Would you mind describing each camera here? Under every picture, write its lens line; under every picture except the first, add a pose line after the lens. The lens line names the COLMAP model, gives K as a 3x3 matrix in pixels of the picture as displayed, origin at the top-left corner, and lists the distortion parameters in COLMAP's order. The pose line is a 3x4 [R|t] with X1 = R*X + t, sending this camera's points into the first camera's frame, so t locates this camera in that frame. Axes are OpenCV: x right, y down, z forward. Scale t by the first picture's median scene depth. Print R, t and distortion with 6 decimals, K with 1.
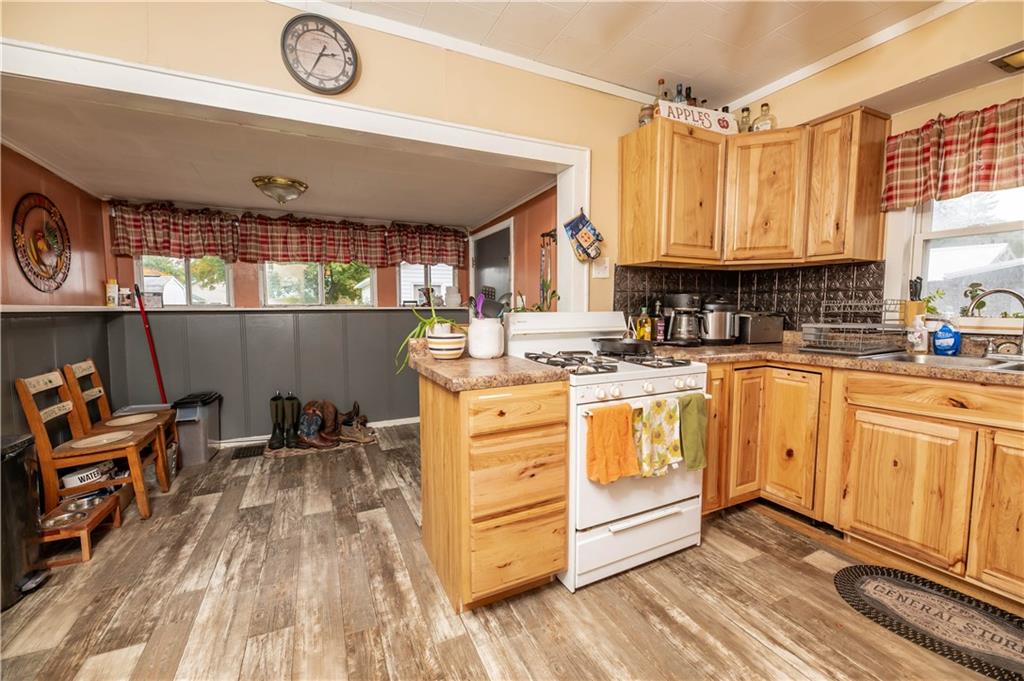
lens RADIAL K [[415.8, 0, 513.6], [0, 415.8, 340.4], [0, 0, 1]] dist [0.002110, -0.002183]
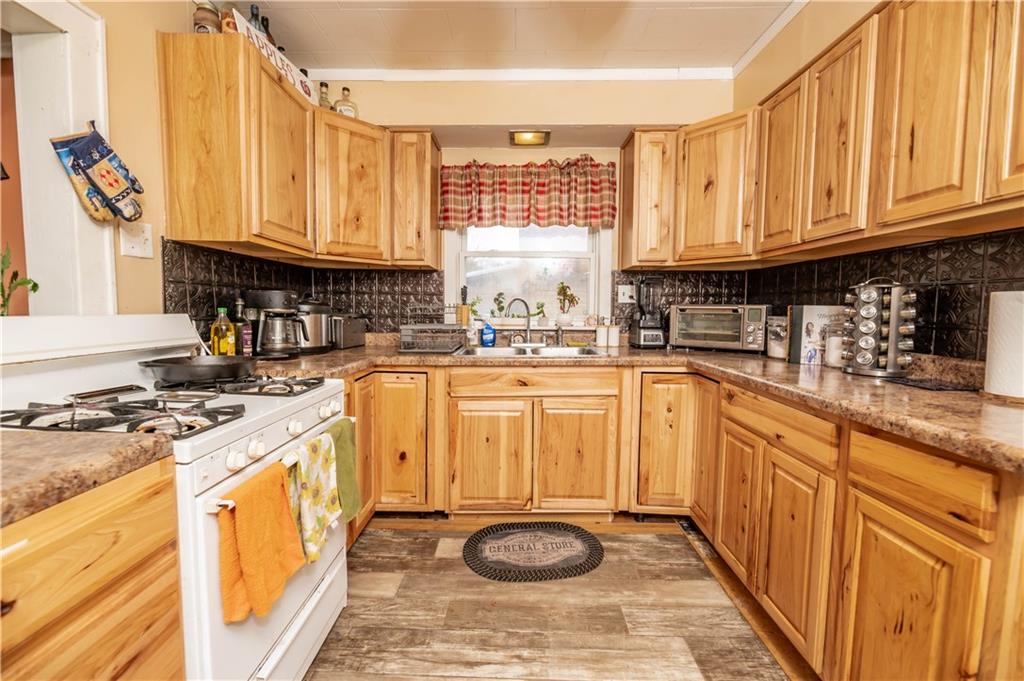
lens RADIAL K [[415.8, 0, 508.4], [0, 415.8, 338.3], [0, 0, 1]] dist [0.002110, -0.002183]
pose [[0.456739, -0.055210, 0.887886, -0.088201], [0.060465, 0.997691, 0.030934, -0.025501], [-0.887543, 0.039557, 0.459023, 0.312131]]
